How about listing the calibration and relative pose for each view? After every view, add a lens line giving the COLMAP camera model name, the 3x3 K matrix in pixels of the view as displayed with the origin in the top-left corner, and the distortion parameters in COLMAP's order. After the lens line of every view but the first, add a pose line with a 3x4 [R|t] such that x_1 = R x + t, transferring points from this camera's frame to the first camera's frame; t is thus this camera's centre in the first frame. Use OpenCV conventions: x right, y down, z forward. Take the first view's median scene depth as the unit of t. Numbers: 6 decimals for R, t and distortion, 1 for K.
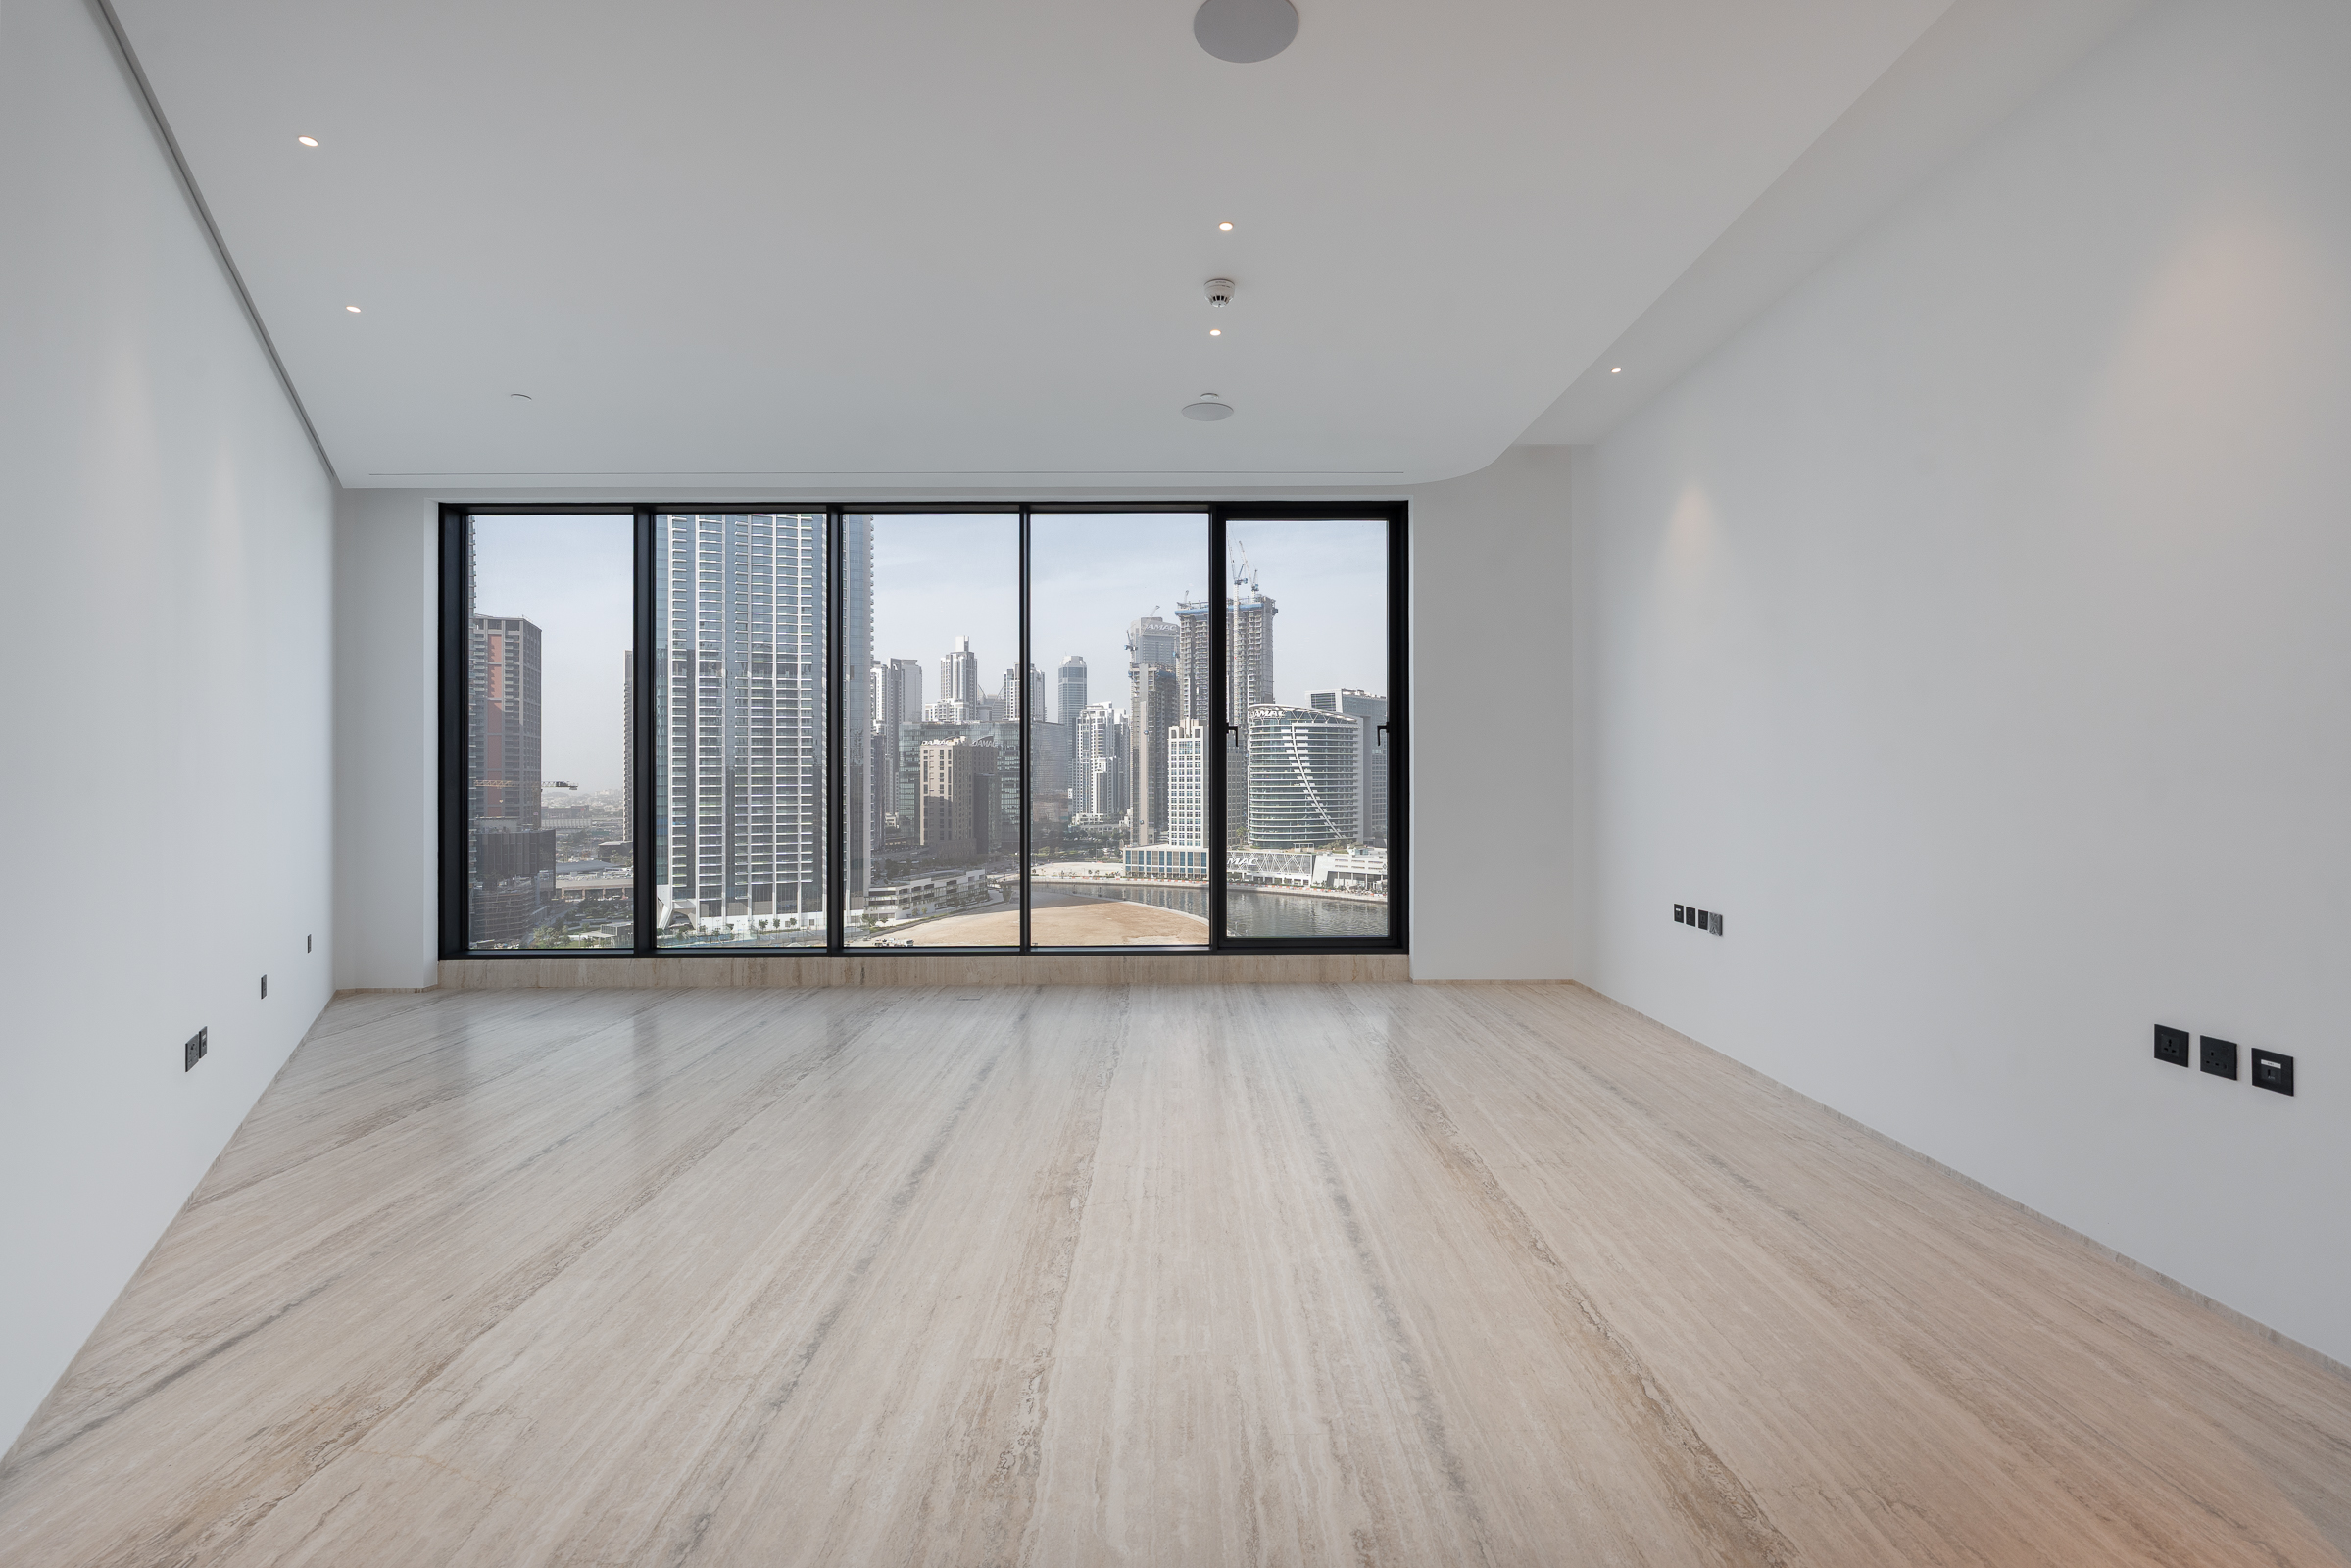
lens RADIAL K [[1077.1, 0, 1182.6], [0, 1077.1, 768.8], [0, 0, 1]] dist [-0.007945, 0.002016]
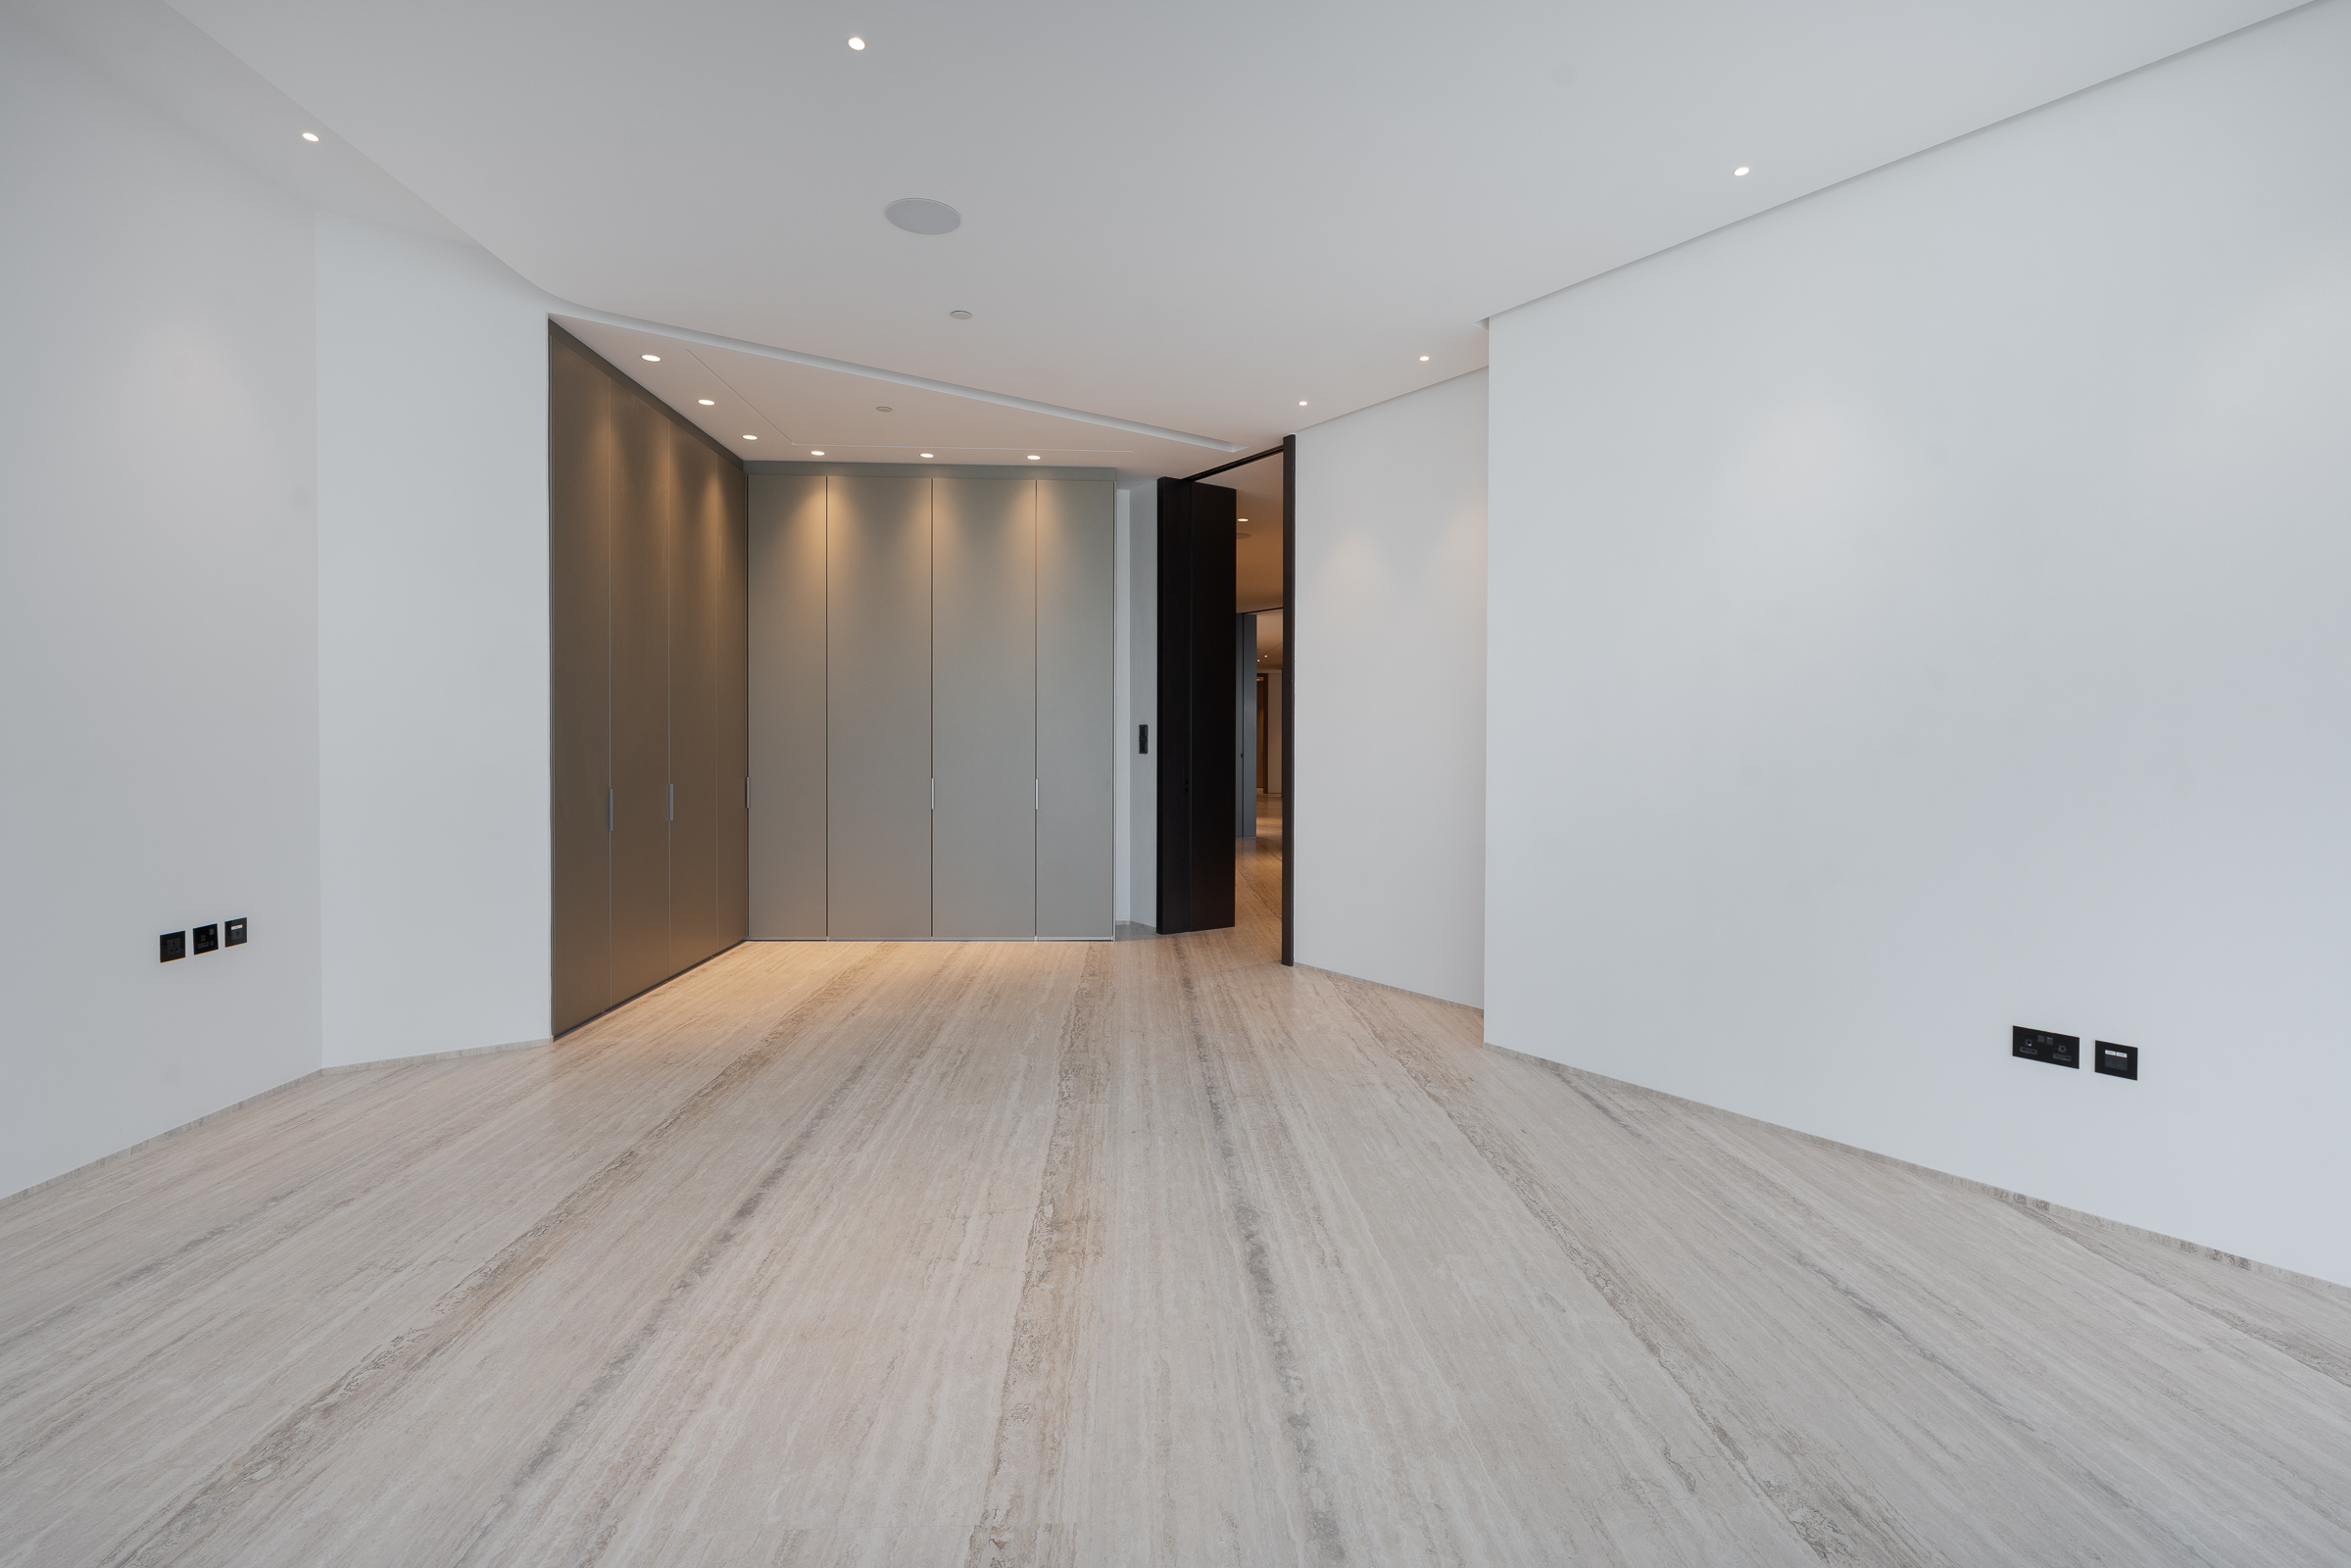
lens RADIAL K [[1077.1, 0, 1190.5], [0, 1077.1, 765.1], [0, 0, 1]] dist [-0.007945, 0.002016]
pose [[-0.998666, -0.001564, -0.051621, -0.083280], [-0.002203, 0.999922, 0.012320, 0.011004], [0.051598, 0.012417, -0.998591, 0.920023]]
